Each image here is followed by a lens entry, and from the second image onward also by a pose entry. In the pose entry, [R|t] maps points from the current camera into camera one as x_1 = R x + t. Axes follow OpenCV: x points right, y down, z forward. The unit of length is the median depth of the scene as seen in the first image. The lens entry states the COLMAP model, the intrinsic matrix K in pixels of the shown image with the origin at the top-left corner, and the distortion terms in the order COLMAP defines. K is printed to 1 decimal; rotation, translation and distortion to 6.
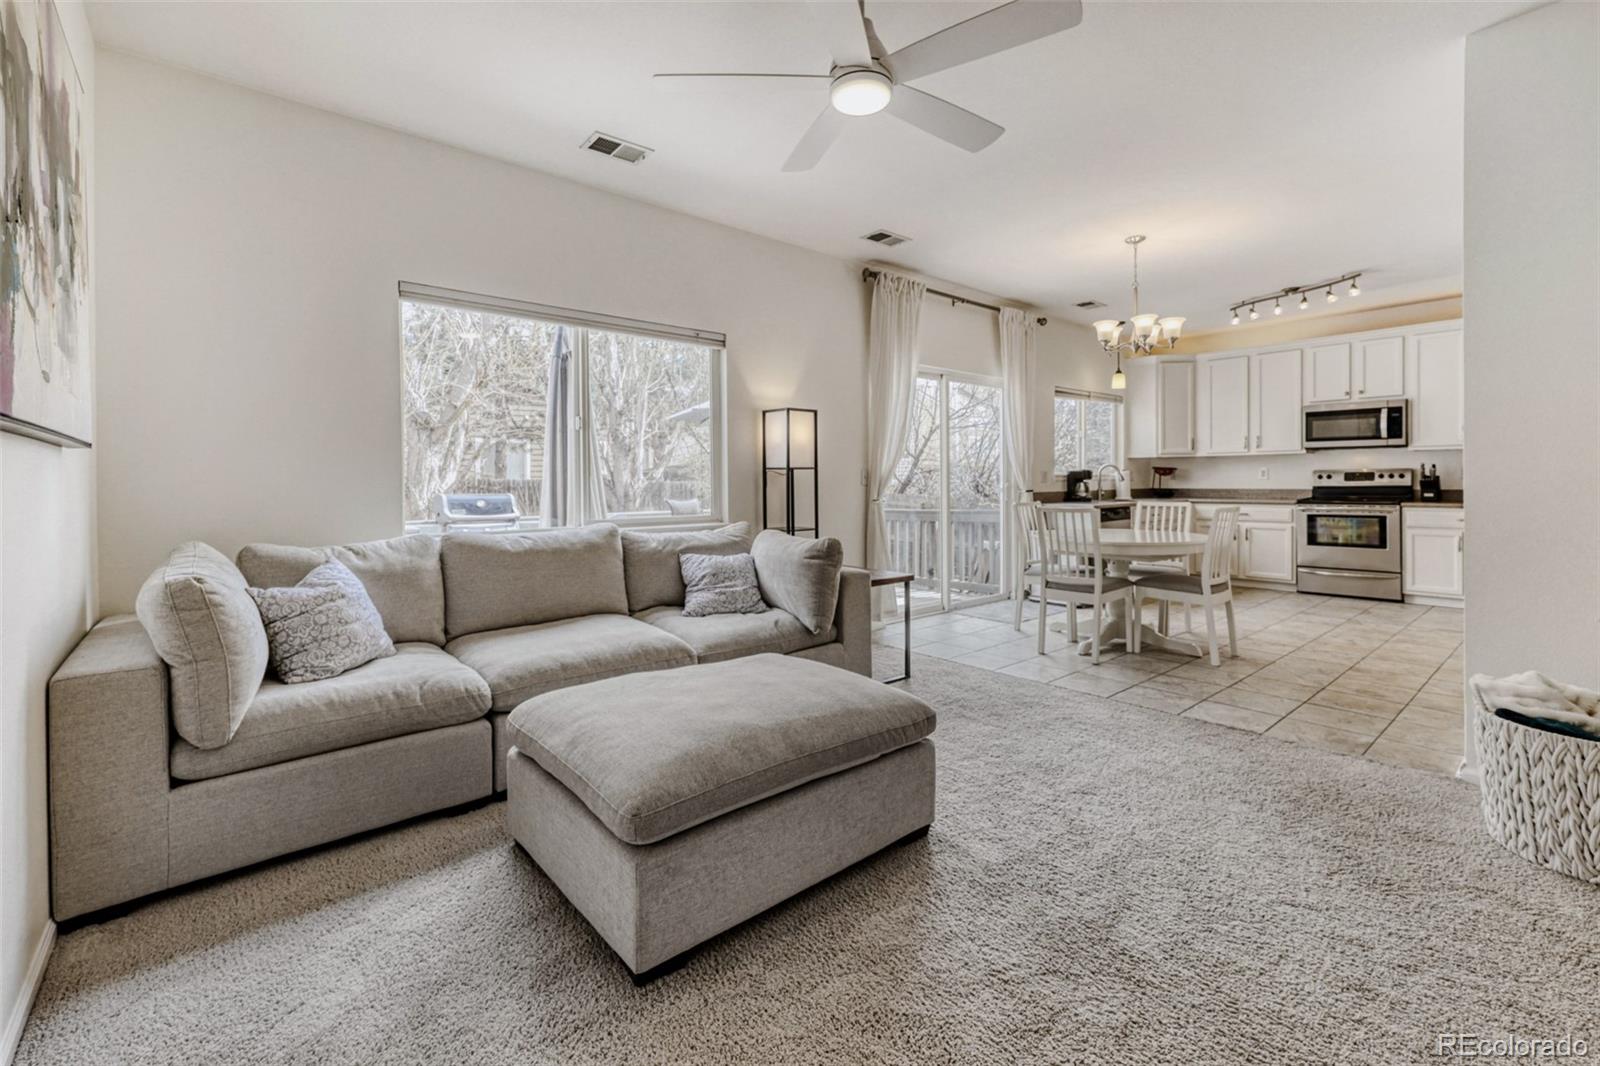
lens RADIAL K [[642.8, 0, 801.5], [0, 642.8, 481.3], [0, 0, 1]] dist [-0.000604, -0.000037]
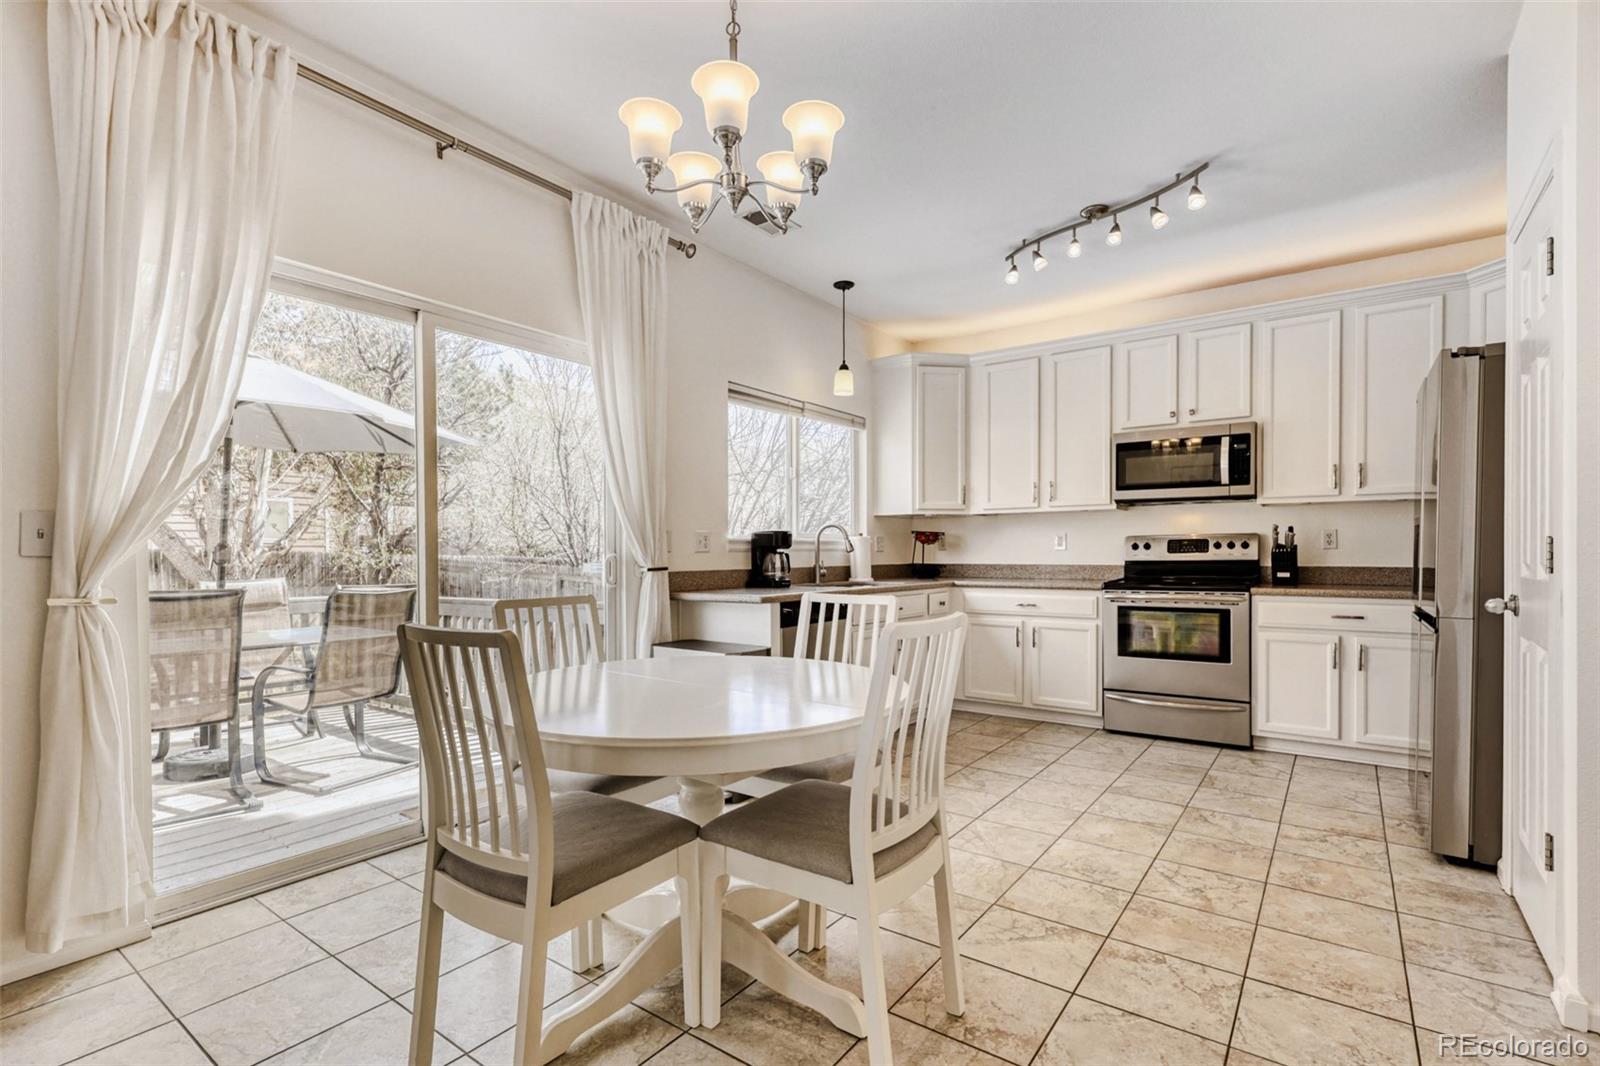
lens RADIAL K [[743.8, 0, 776.9], [0, 743.8, 555.6], [0, 0, 1]] dist [-0.001767, -0.000256]
pose [[0.971560, 0.003770, 0.236762, 0.299072], [-0.004087, 0.999991, 0.000847, 0.003426], [-0.236757, -0.001790, 0.971567, 0.383180]]
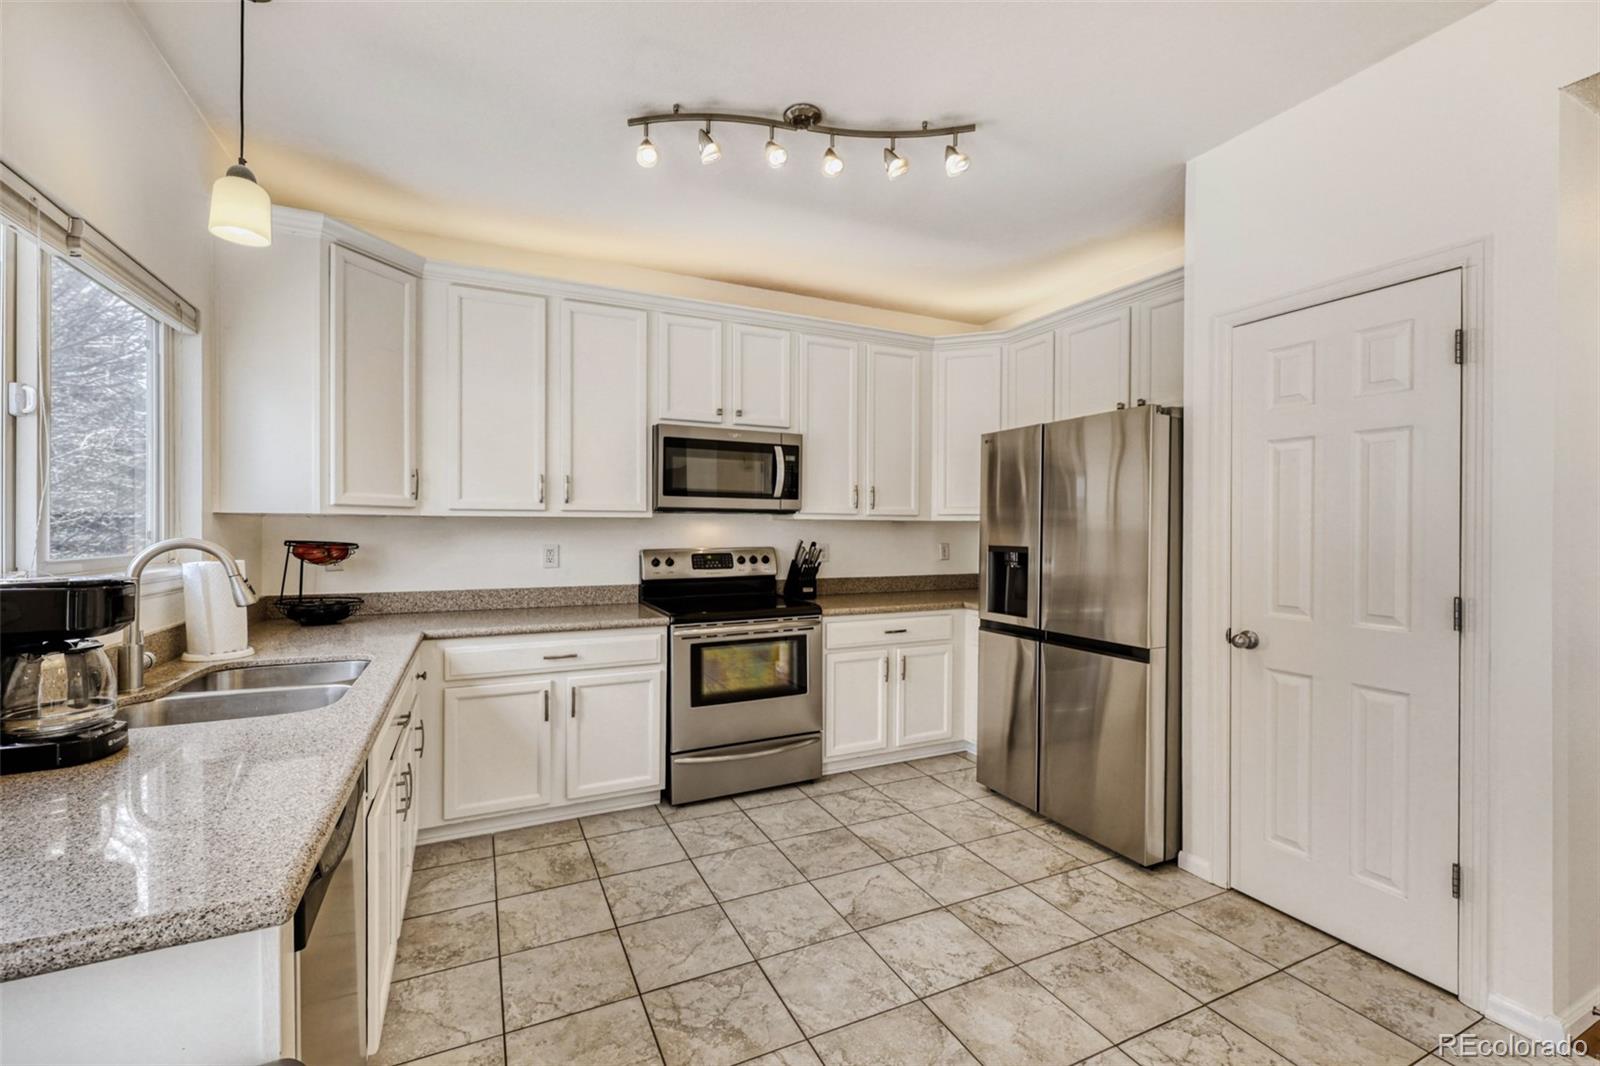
lens RADIAL K [[660.0, 0, 825.3], [0, 660.0, 530.9], [0, 0, 1]] dist [-0.000440, -0.000008]
pose [[0.216207, 0.005449, 0.976332, 0.320489], [0.000076, 0.999984, -0.005598, -0.031917], [-0.976348, 0.001285, 0.216203, 0.794399]]
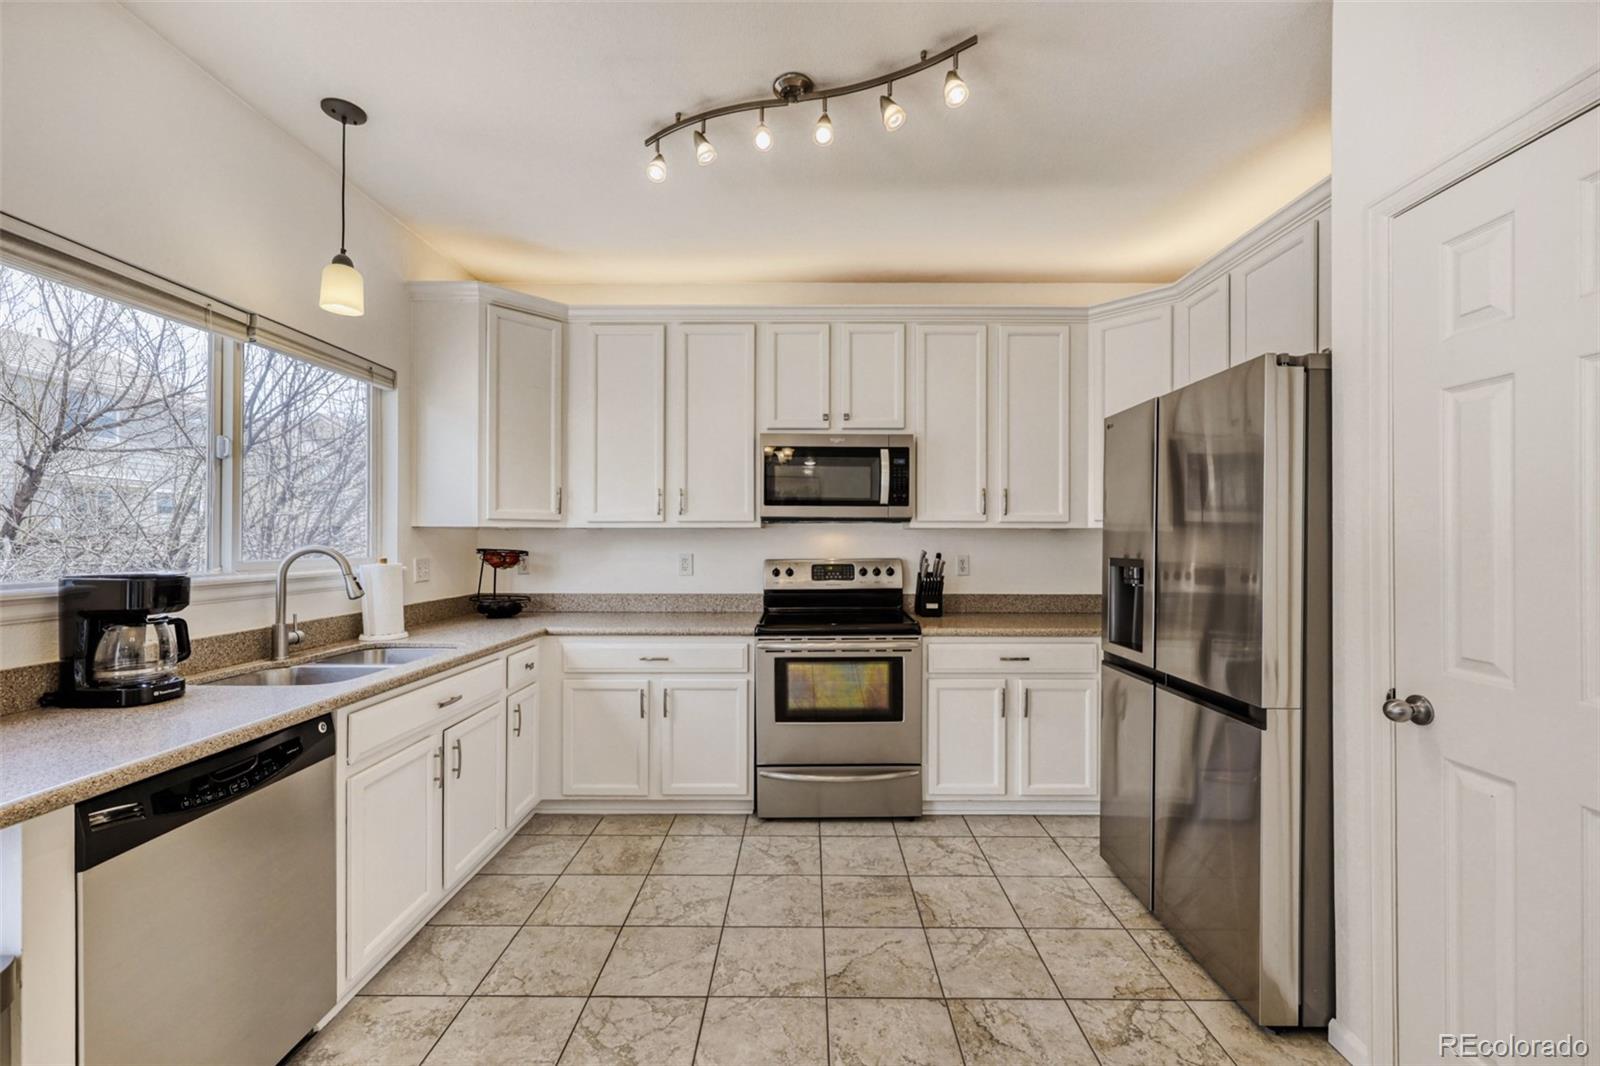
lens RADIAL K [[671.0, 0, 828.0], [0, 671.0, 536.6], [0, 0, 1]] dist [0.001085, -0.000134]
pose [[0.615438, 0.013664, 0.788067, 0.417900], [-0.001609, 0.999869, -0.016080, -0.029591], [-0.788184, 0.008629, 0.615379, 0.662766]]
